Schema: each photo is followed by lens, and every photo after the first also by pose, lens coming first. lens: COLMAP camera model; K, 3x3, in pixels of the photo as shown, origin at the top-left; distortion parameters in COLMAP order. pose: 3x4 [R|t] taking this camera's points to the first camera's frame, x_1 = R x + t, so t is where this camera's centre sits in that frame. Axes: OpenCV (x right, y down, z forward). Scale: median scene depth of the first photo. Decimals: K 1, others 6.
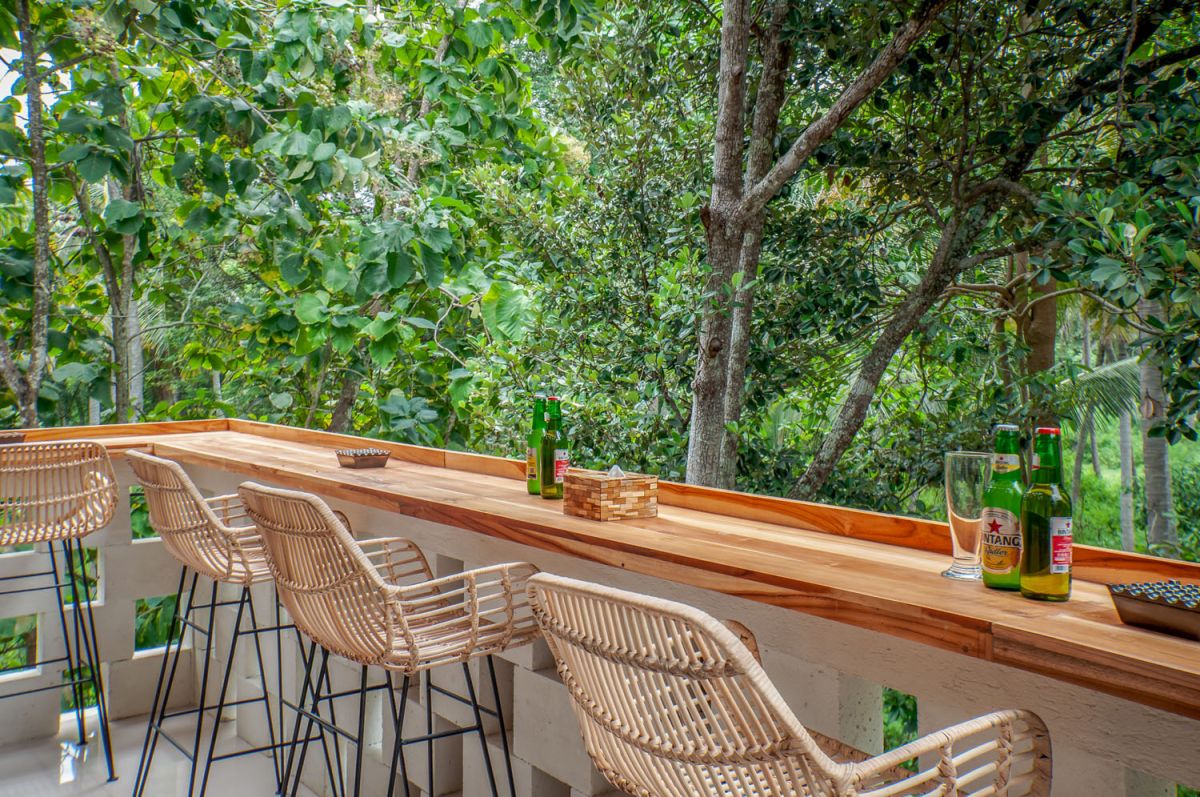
lens RADIAL K [[1195.6, 0, 599.7], [0, 1195.6, 431.9], [0, 0, 1]] dist [0.165607, -0.000124]
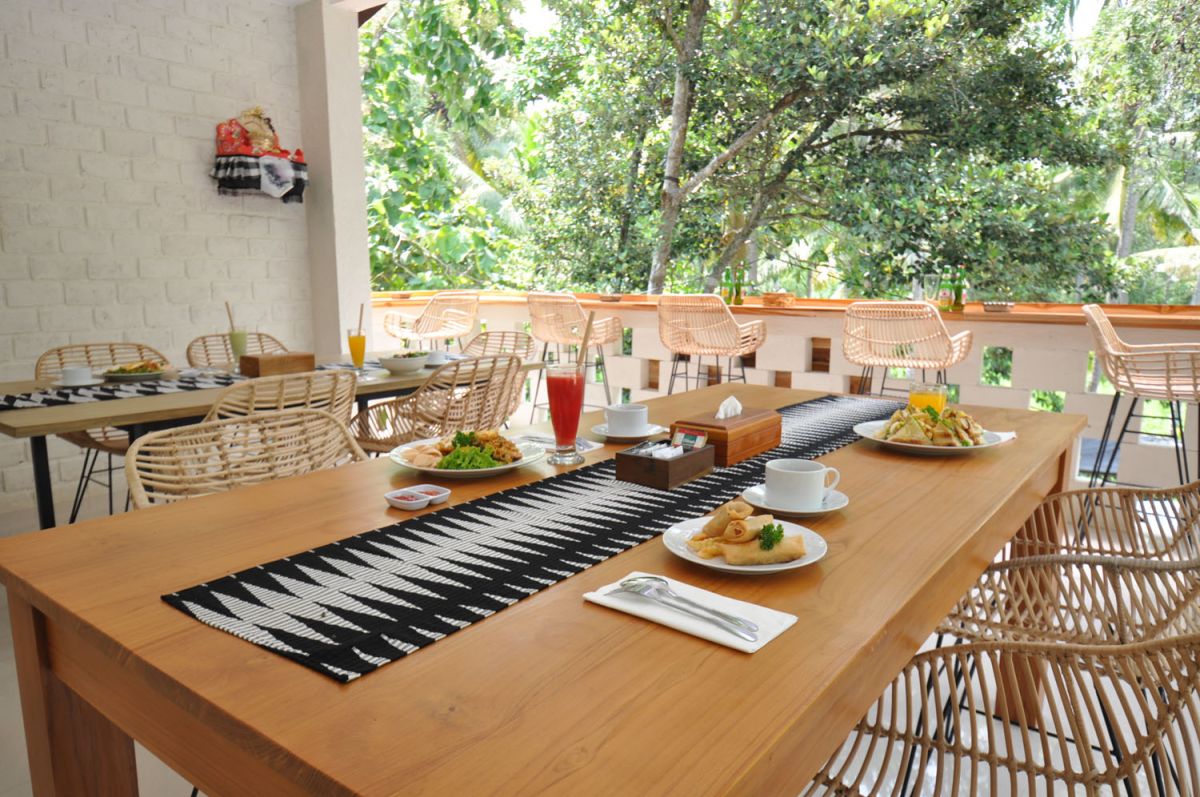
lens RADIAL K [[796.9, 0, 603.3], [0, 796.9, 415.2], [0, 0, 1]] dist [0.019915, -0.023321]
pose [[0.957757, -0.042046, 0.284489, -0.183764], [0.012479, 0.994399, 0.104955, 0.023492], [-0.287309, -0.096971, 0.952917, -0.141572]]
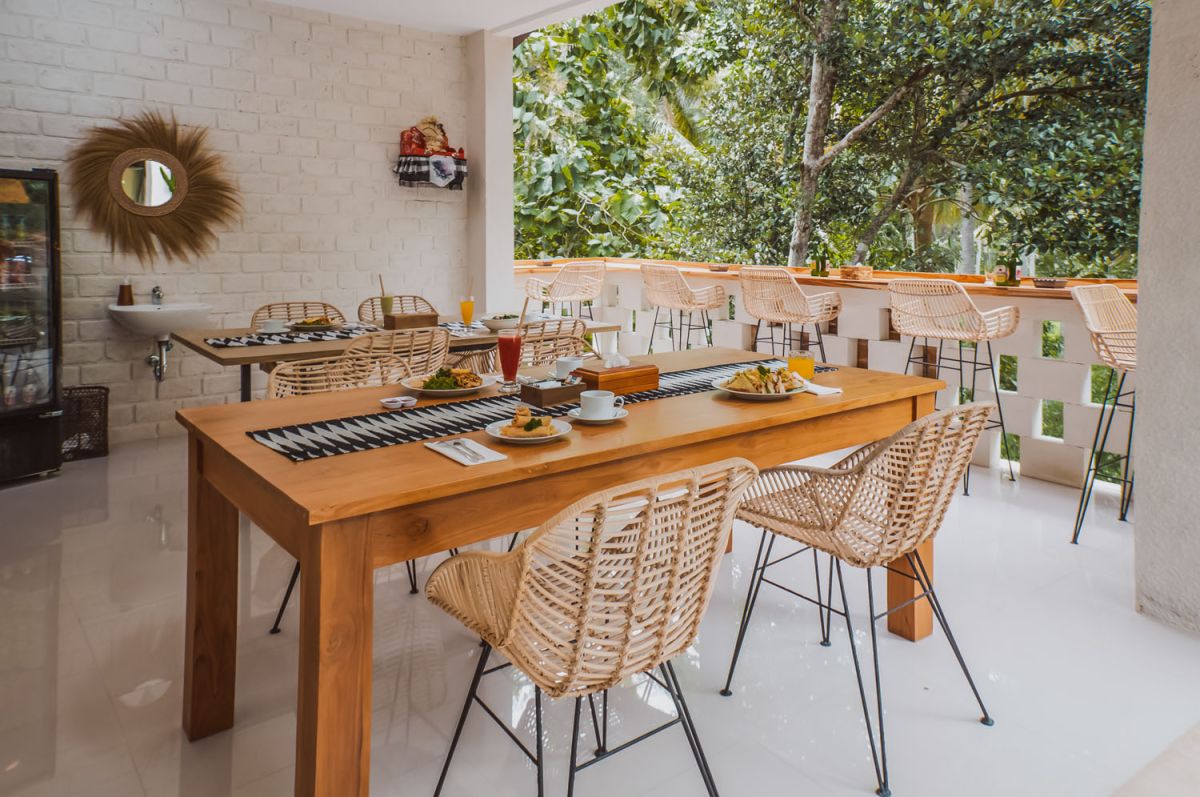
lens RADIAL K [[841.3, 0, 613.9], [0, 841.3, 283.6], [0, 0, 1]] dist [0.079655, 0.058564]
pose [[0.999126, 0.006991, 0.041203, -0.138927], [-0.006831, 0.999969, -0.004026, 0.017858], [-0.041230, 0.003741, 0.999143, -0.230269]]
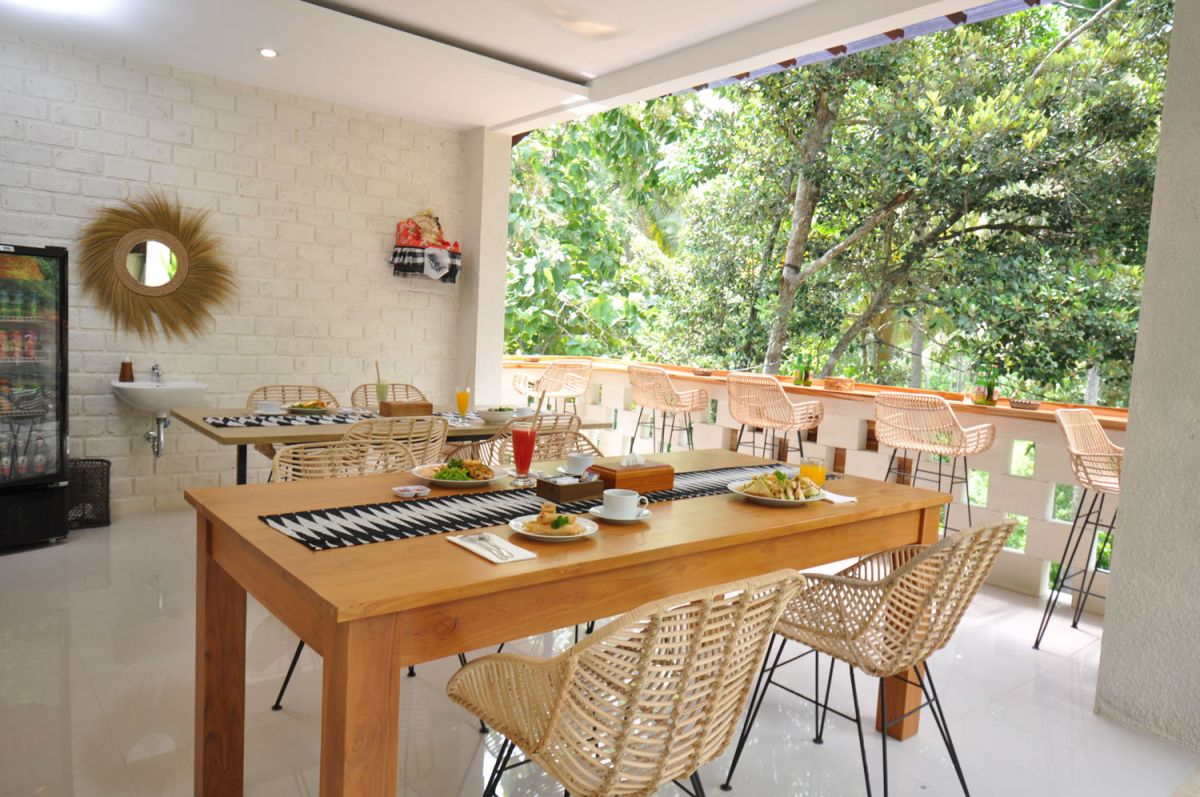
lens RADIAL K [[796.9, 0, 603.3], [0, 796.9, 415.2], [0, 0, 1]] dist [0.019915, -0.023321]
pose [[0.995940, 0.052241, 0.073313, -0.150797], [-0.054744, 0.997969, 0.032559, 0.019499], [-0.071463, -0.036441, 0.996777, -0.214087]]
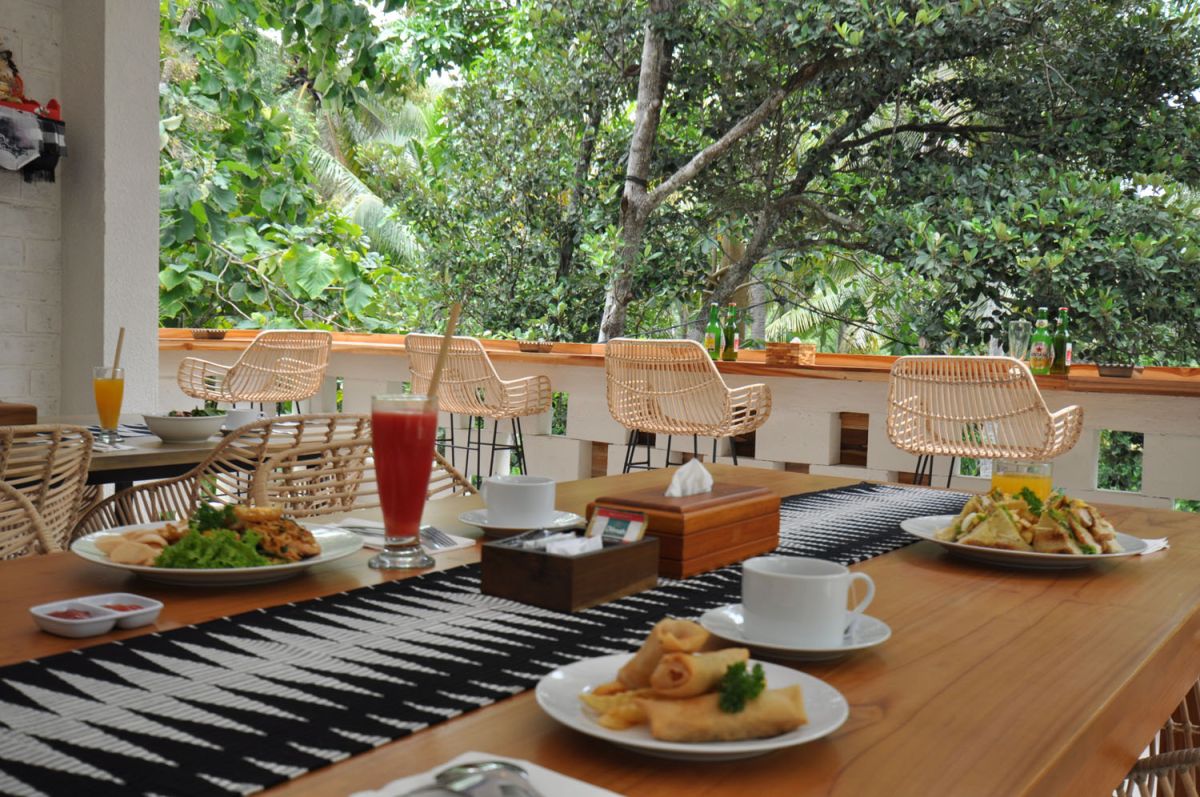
lens RADIAL K [[1188.7, 0, 603.1], [0, 1188.7, 420.5], [0, 0, 1]] dist [0.002725, 0.087841]
pose [[0.940945, 0.013257, 0.338300, -0.173552], [-0.015084, 0.999882, 0.002773, 0.030094], [-0.338223, -0.007713, 0.941034, -0.127374]]
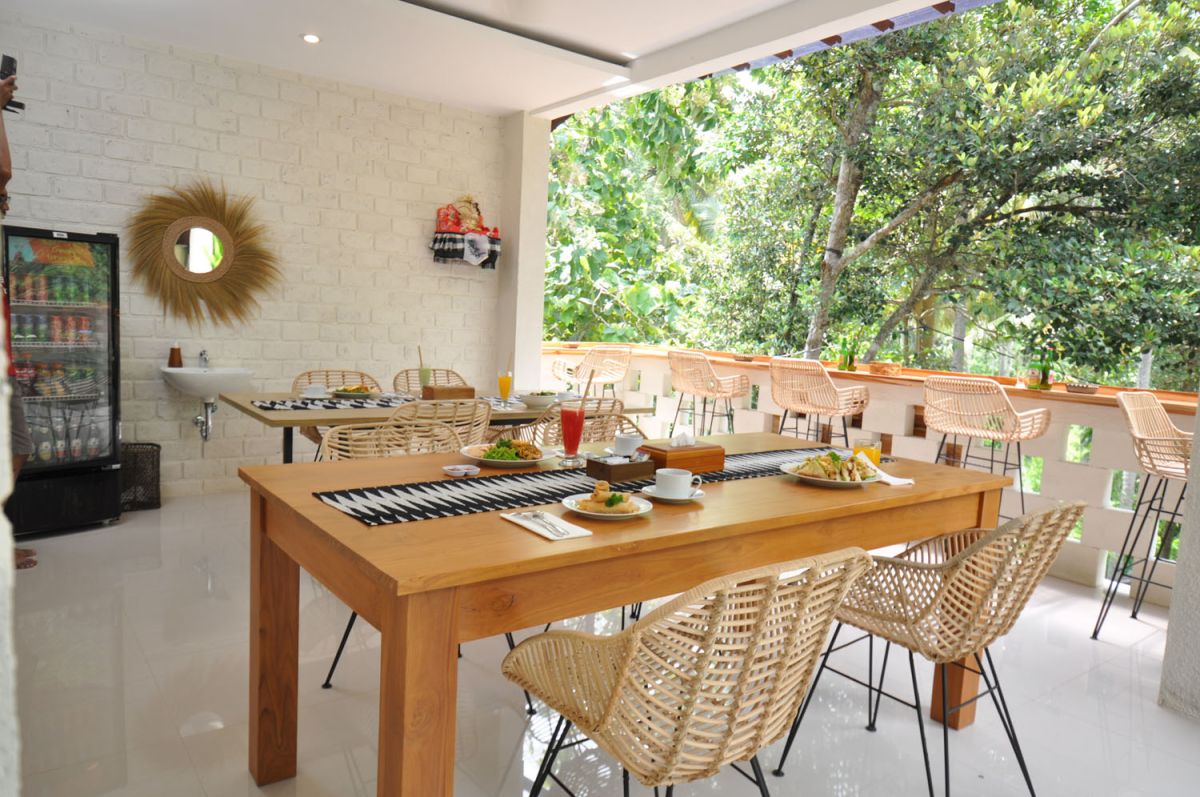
lens RADIAL K [[796.9, 0, 603.3], [0, 796.9, 415.2], [0, 0, 1]] dist [0.019915, -0.023321]
pose [[0.998121, 0.052375, 0.031814, -0.154133], [-0.053852, 0.997419, 0.047481, 0.022138], [-0.029246, -0.049105, 0.998365, -0.211331]]
